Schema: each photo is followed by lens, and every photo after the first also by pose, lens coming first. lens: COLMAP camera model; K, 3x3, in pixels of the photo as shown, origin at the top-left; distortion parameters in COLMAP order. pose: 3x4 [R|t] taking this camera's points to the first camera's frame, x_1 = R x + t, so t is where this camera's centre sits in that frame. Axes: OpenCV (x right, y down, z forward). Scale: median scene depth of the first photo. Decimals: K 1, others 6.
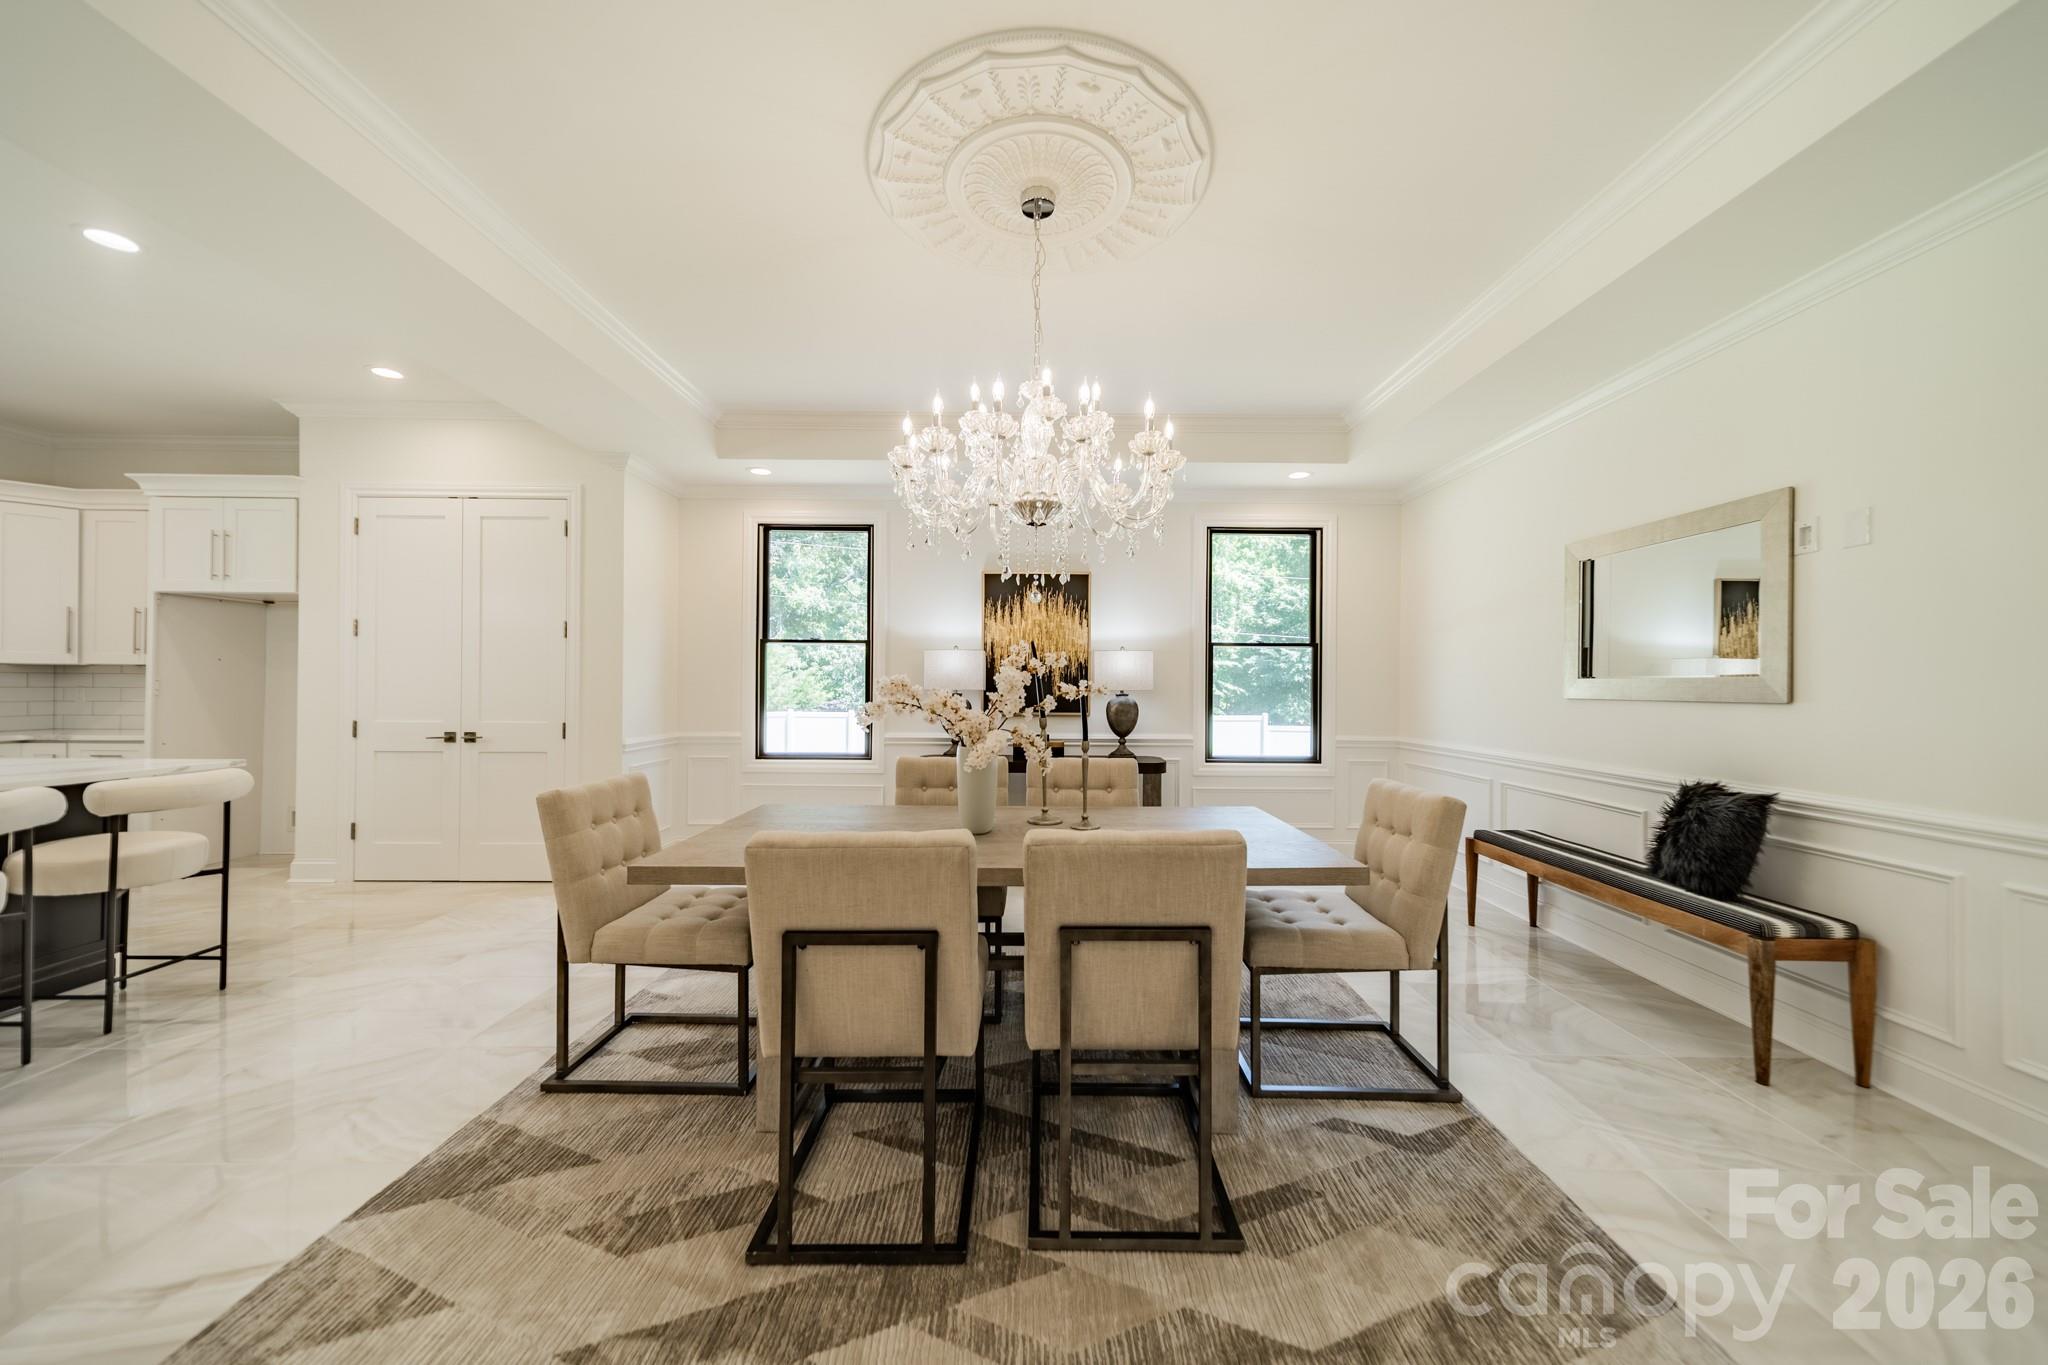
lens RADIAL K [[726.0, 0, 1028.0], [0, 726.0, 681.9], [0, 0, 1]] dist [0.008312, 0.000339]
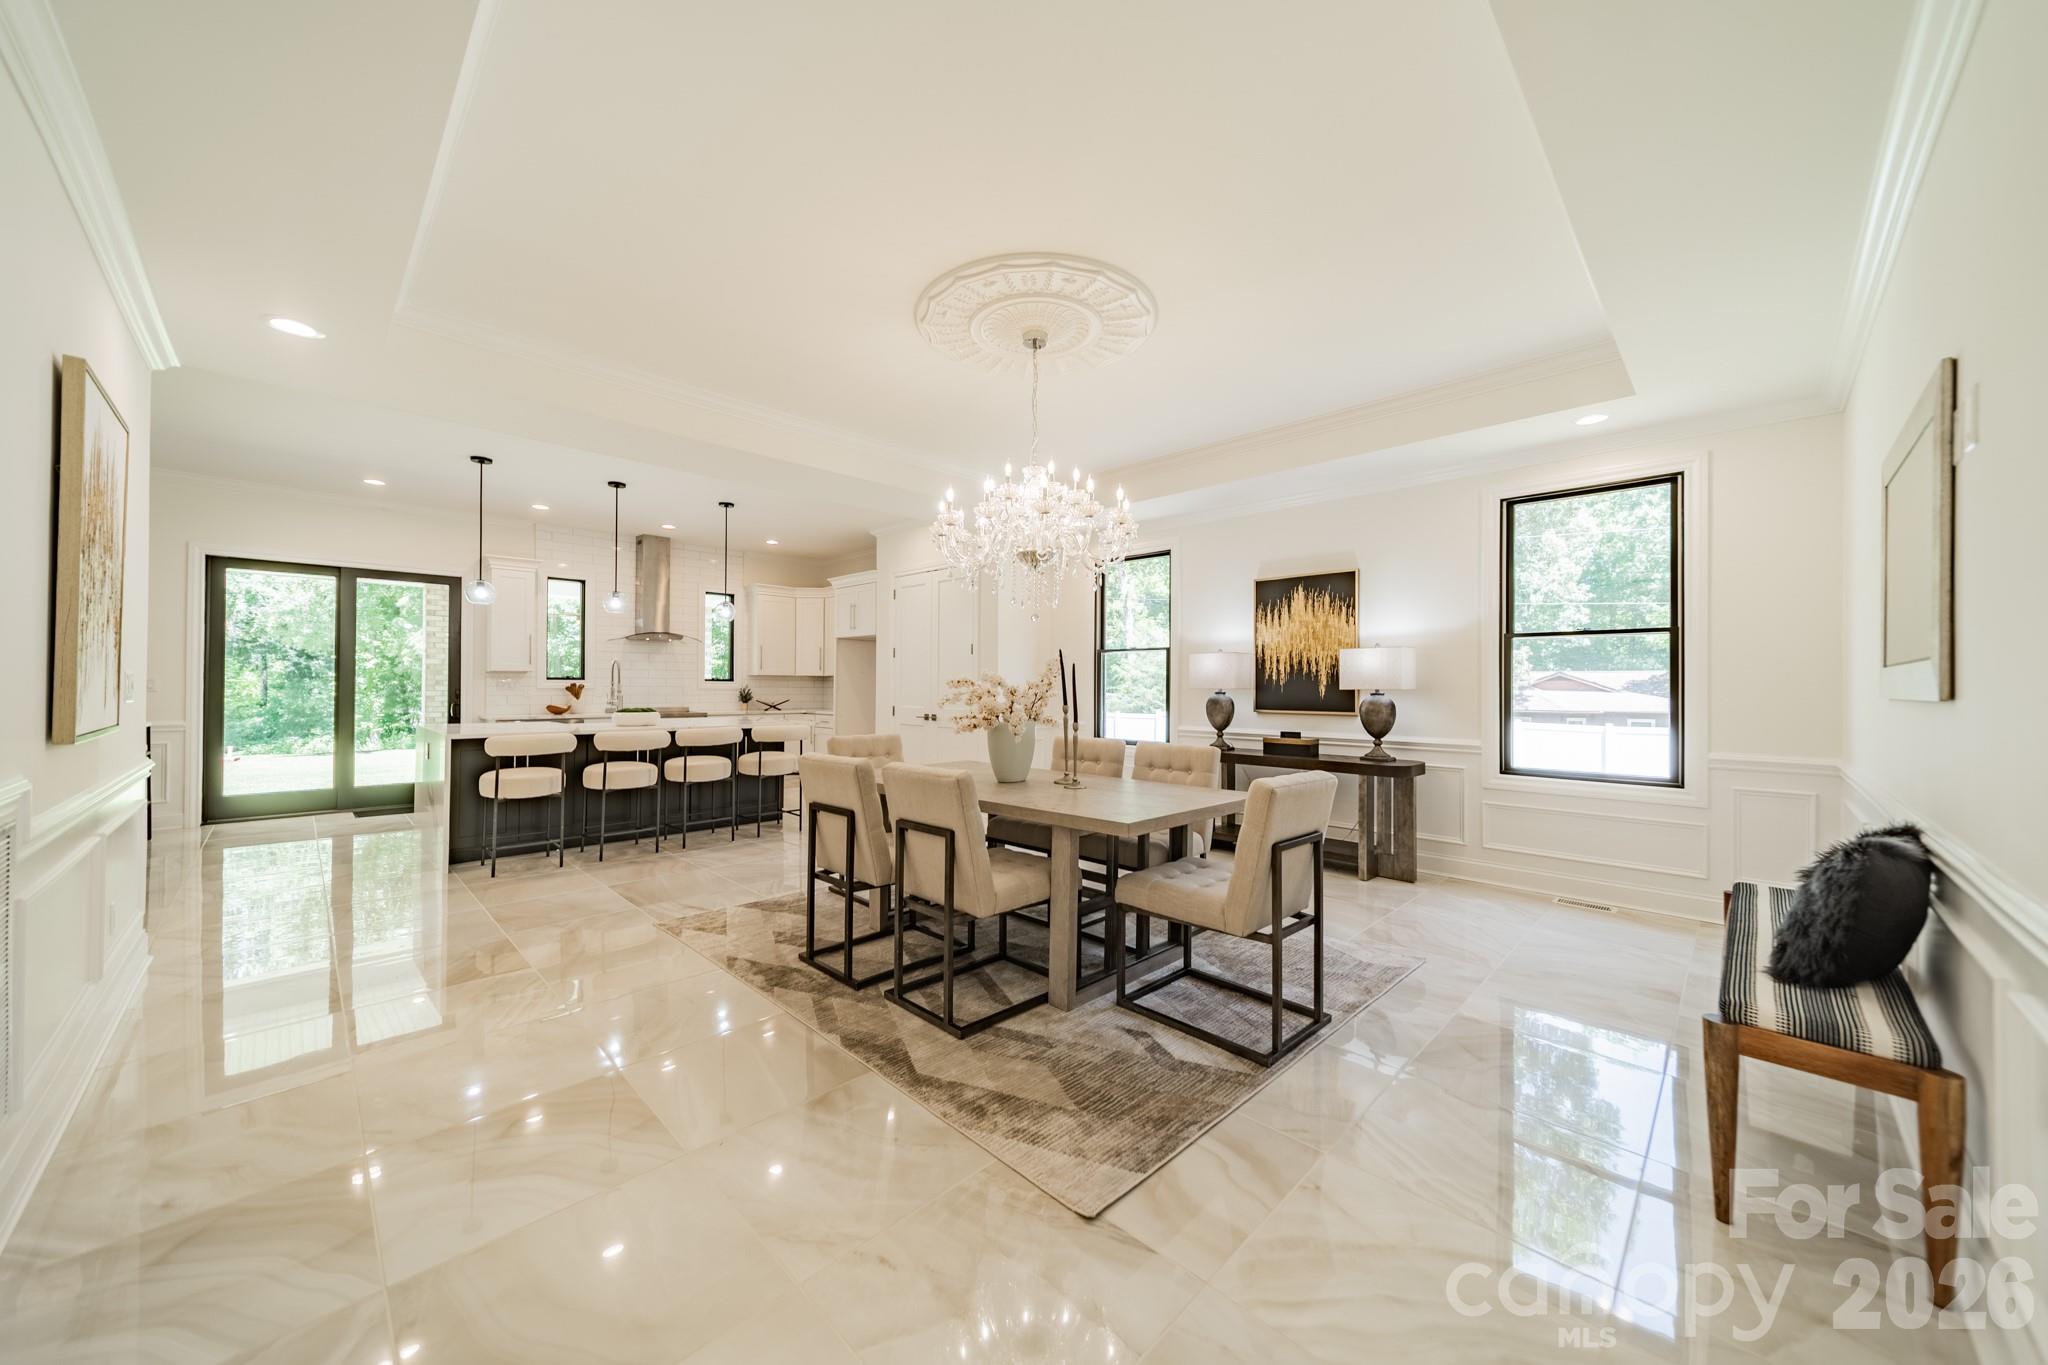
lens RADIAL K [[726.0, 0, 1028.0], [0, 726.0, 681.9], [0, 0, 1]] dist [0.008312, 0.000339]
pose [[0.709982, -0.006219, -0.704192, 0.594610], [0.001746, 0.999973, -0.007071, 0.009560], [0.704218, 0.003790, 0.709974, -0.005313]]
